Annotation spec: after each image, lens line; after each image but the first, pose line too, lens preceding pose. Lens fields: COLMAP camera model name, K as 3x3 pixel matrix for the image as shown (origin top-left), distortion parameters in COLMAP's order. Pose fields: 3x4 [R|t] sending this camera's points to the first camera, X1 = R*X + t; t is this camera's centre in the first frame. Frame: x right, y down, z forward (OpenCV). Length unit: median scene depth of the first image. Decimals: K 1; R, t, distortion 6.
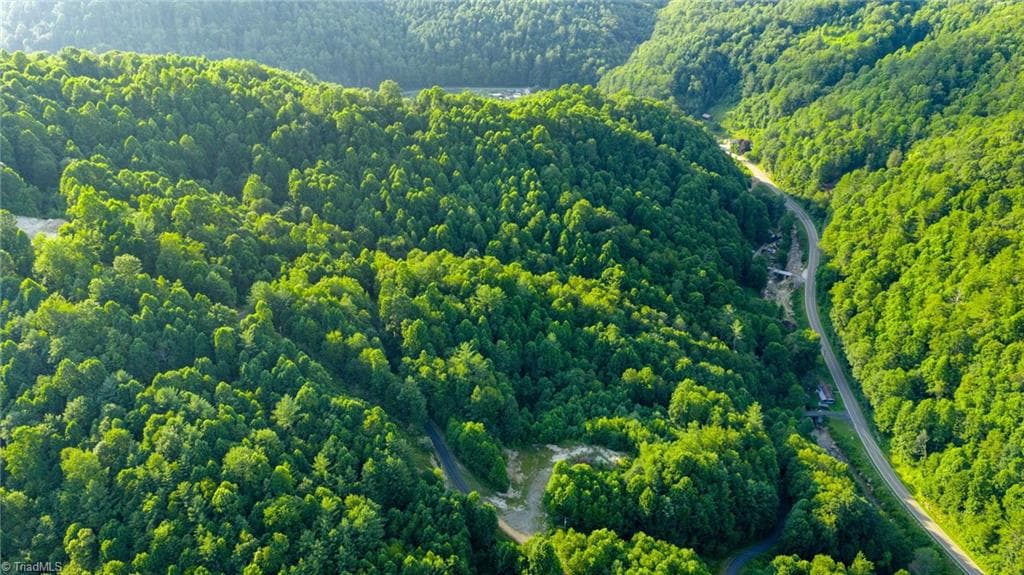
lens RADIAL K [[844.6, 0, 512.7], [0, 844.6, 289.2], [0, 0, 1]] dist [0.021322, -0.039257]
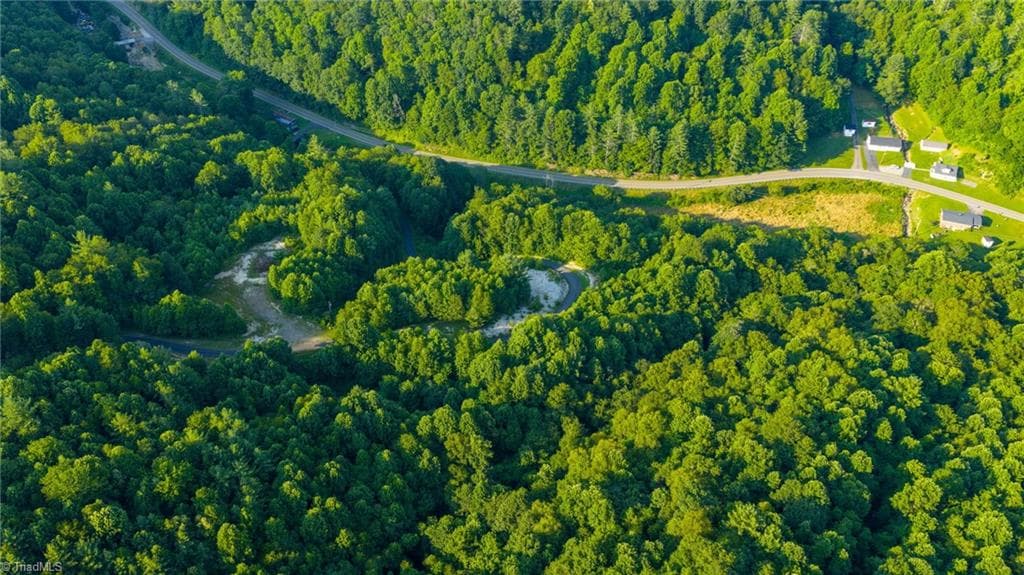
lens RADIAL K [[844.6, 0, 516.3], [0, 844.6, 292.1], [0, 0, 1]] dist [0.021322, -0.039257]
pose [[0.488872, -0.597872, 0.635258, -0.302073], [0.392513, 0.801087, 0.451878, -0.069391], [-0.779062, 0.028437, 0.626301, 0.127243]]
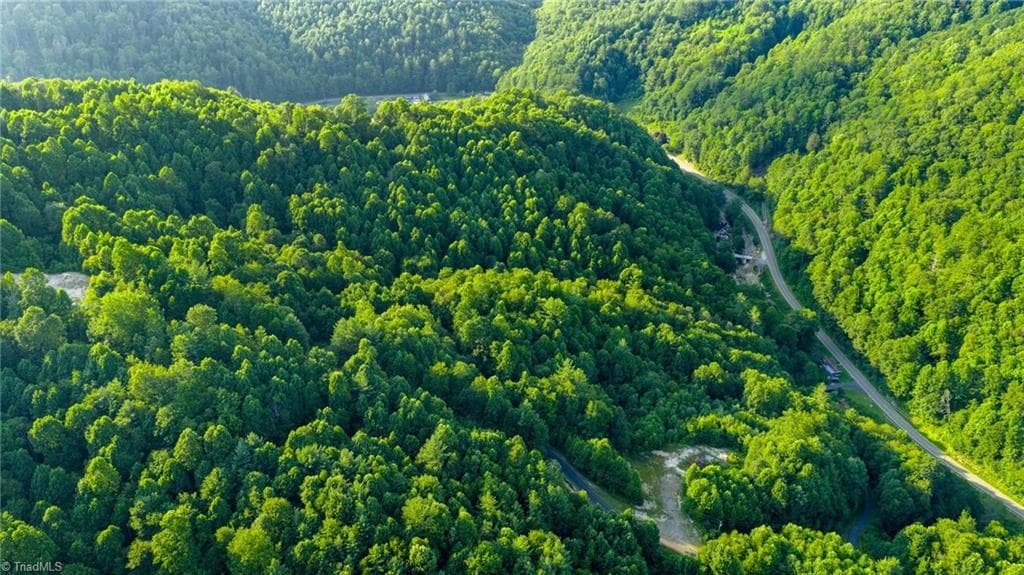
lens RADIAL K [[844.6, 0, 511.7], [0, 844.6, 289.5], [0, 0, 1]] dist [0.021322, -0.039257]
pose [[0.976000, -0.099239, 0.193842, -0.227104], [0.099294, 0.995013, 0.009457, -0.024350], [-0.193814, 0.010017, 0.980987, 0.039126]]
